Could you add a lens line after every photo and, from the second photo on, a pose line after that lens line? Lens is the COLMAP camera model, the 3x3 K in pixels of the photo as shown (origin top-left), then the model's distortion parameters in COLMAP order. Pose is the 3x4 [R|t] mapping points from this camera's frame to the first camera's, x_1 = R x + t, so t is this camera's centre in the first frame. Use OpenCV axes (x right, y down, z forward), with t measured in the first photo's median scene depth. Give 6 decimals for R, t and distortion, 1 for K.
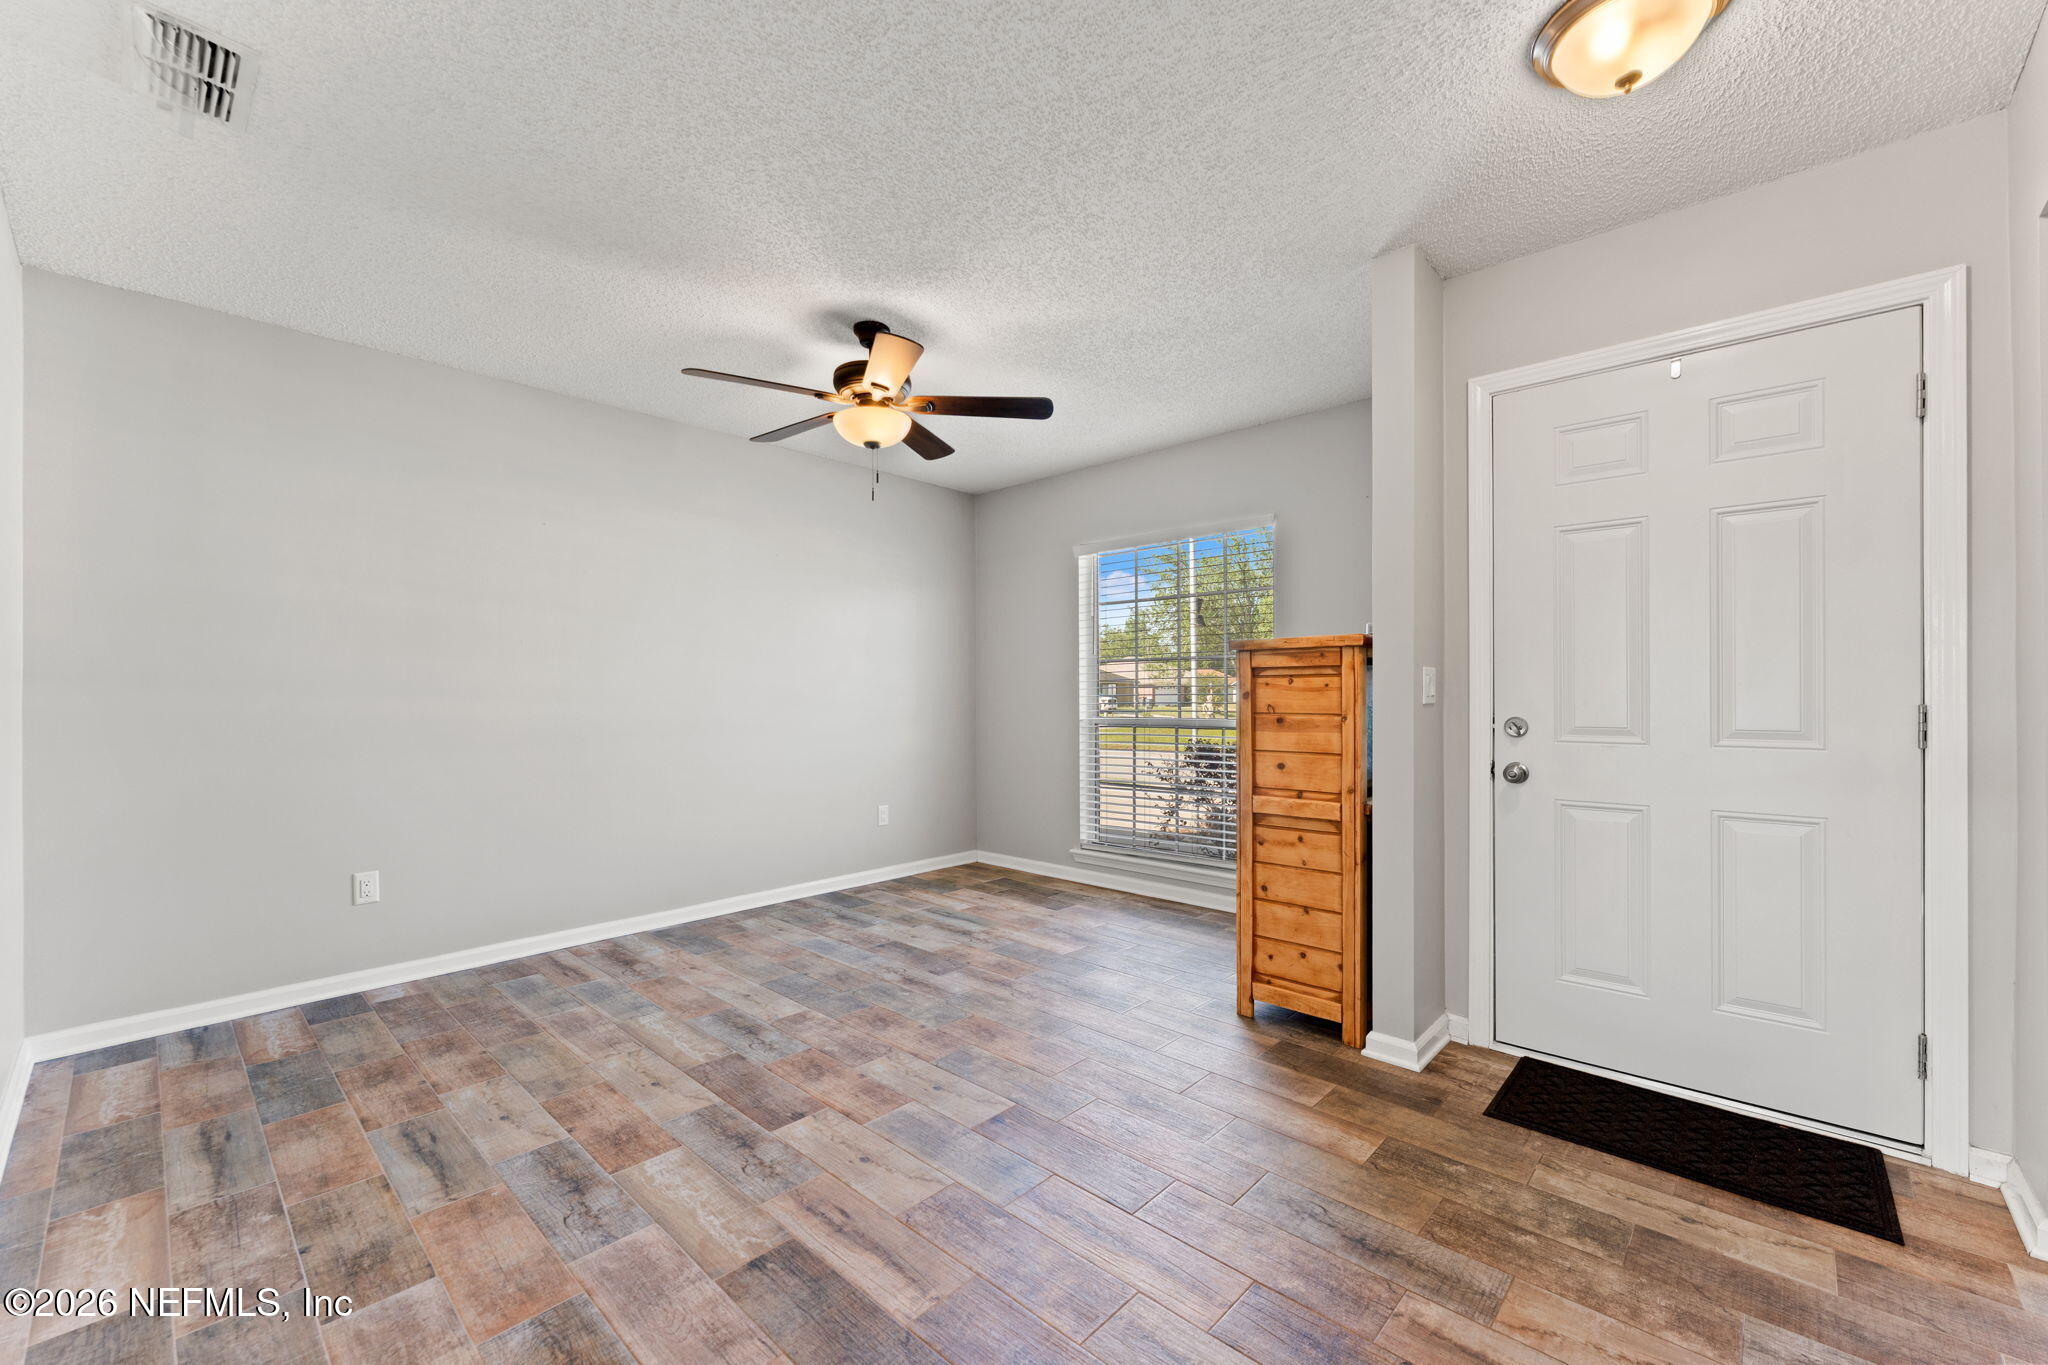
lens RADIAL K [[827.9, 0, 1022.5], [0, 827.9, 687.2], [0, 0, 1]] dist [-0.000323, -0.000262]
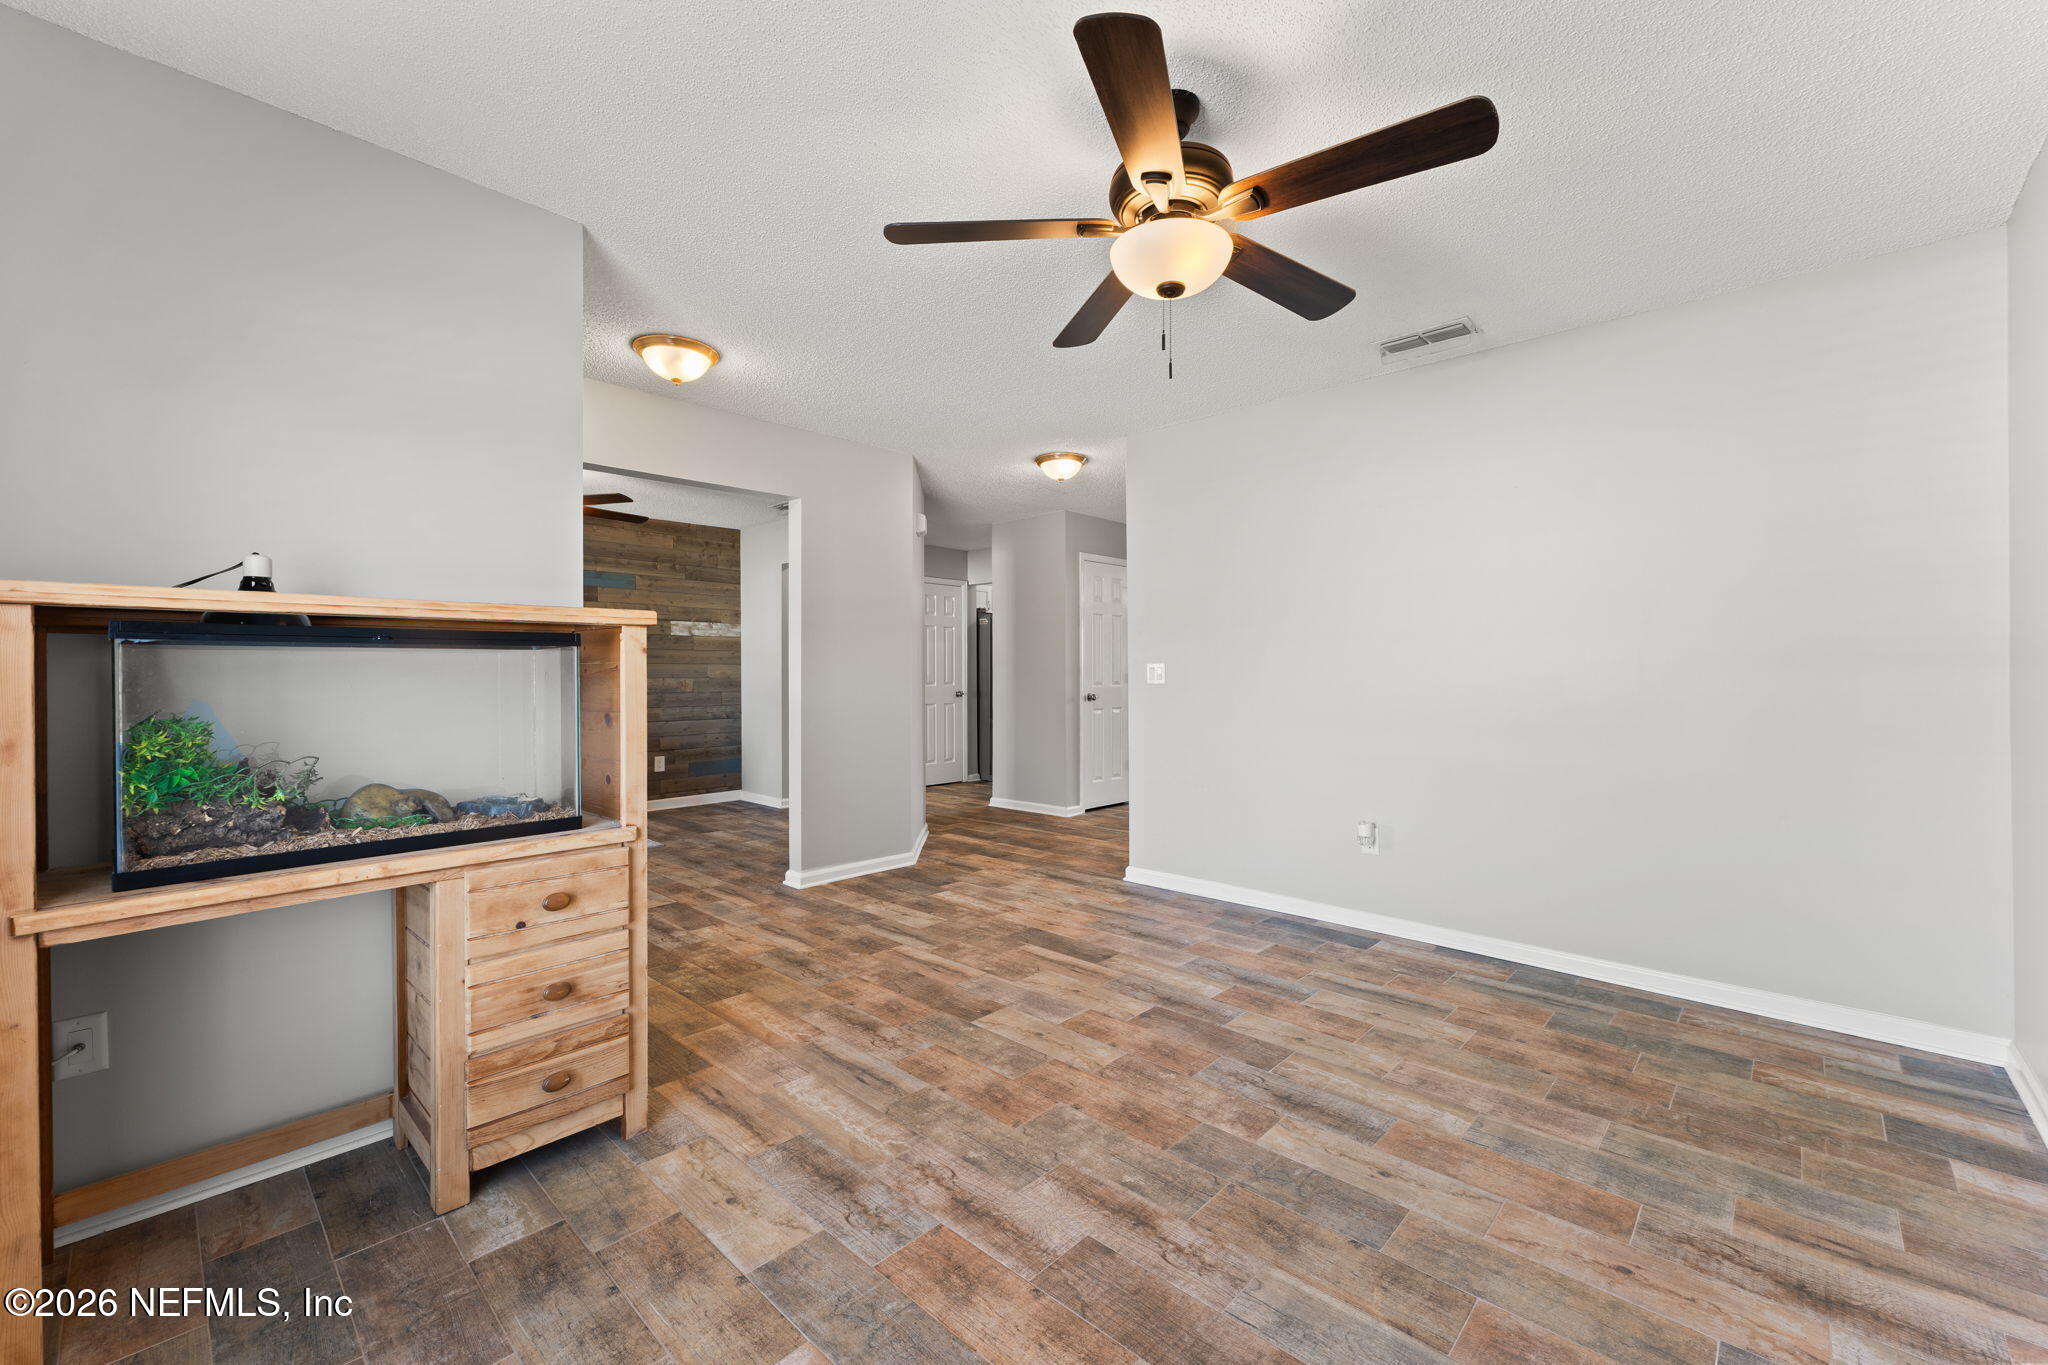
lens RADIAL K [[827.9, 0, 1025.0], [0, 827.9, 679.1], [0, 0, 1]] dist [-0.000323, -0.000262]
pose [[-0.999966, 0.005519, 0.006126, -0.089747], [0.005532, 0.999982, 0.002129, 0.002925], [-0.006114, 0.002163, -0.999979, 2.048374]]
